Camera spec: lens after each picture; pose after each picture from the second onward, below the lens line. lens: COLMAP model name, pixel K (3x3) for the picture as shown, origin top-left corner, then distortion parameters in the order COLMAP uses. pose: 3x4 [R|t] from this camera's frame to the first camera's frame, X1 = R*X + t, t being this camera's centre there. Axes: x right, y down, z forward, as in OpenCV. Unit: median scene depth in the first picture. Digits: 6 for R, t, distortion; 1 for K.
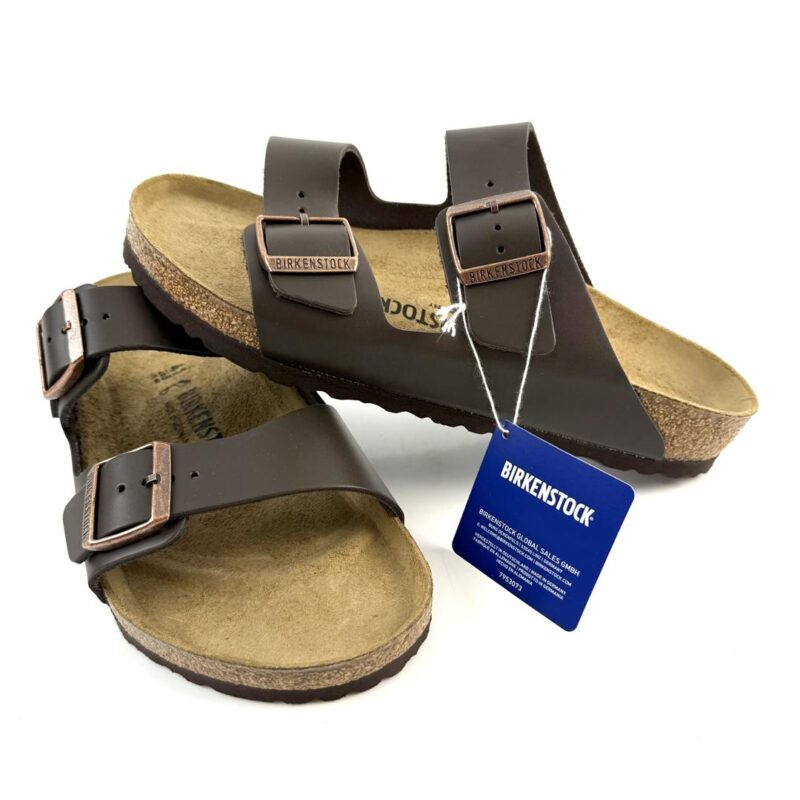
lens RADIAL K [[765.2, 0, 400.0], [0, 765.2, 400.0], [0, 0, 1]] dist [-0.012913, -0.026765]
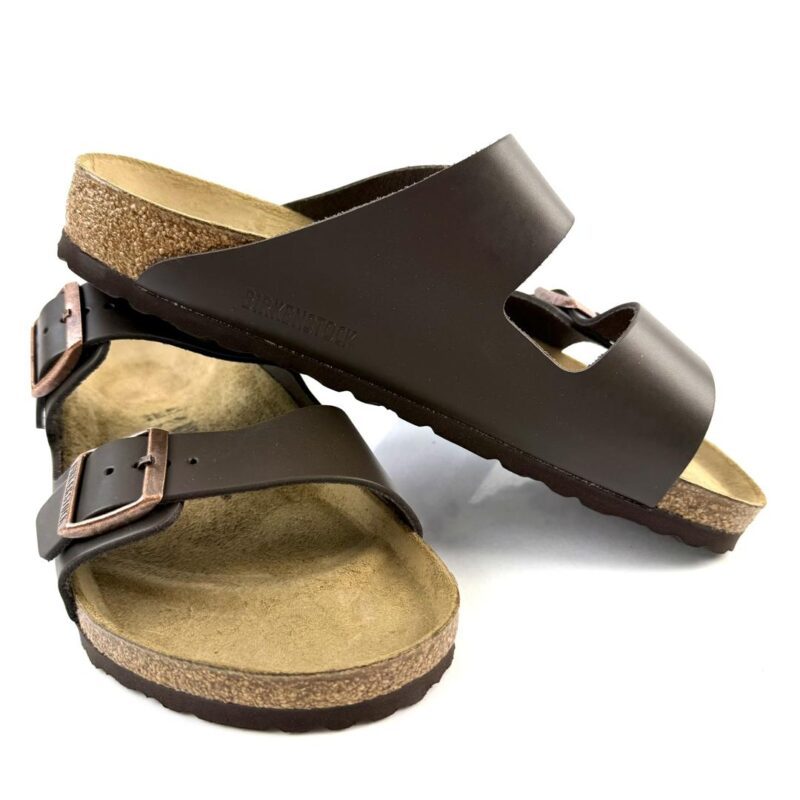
lens RADIAL K [[765.2, 0, 400.0], [0, 765.2, 400.0], [0, 0, 1]] dist [-0.012913, -0.026765]
pose [[0.999306, 0.025193, 0.027421, -0.052049], [-0.017802, 0.970007, -0.242423, 0.232548], [-0.032706, 0.241767, 0.969783, 0.105715]]
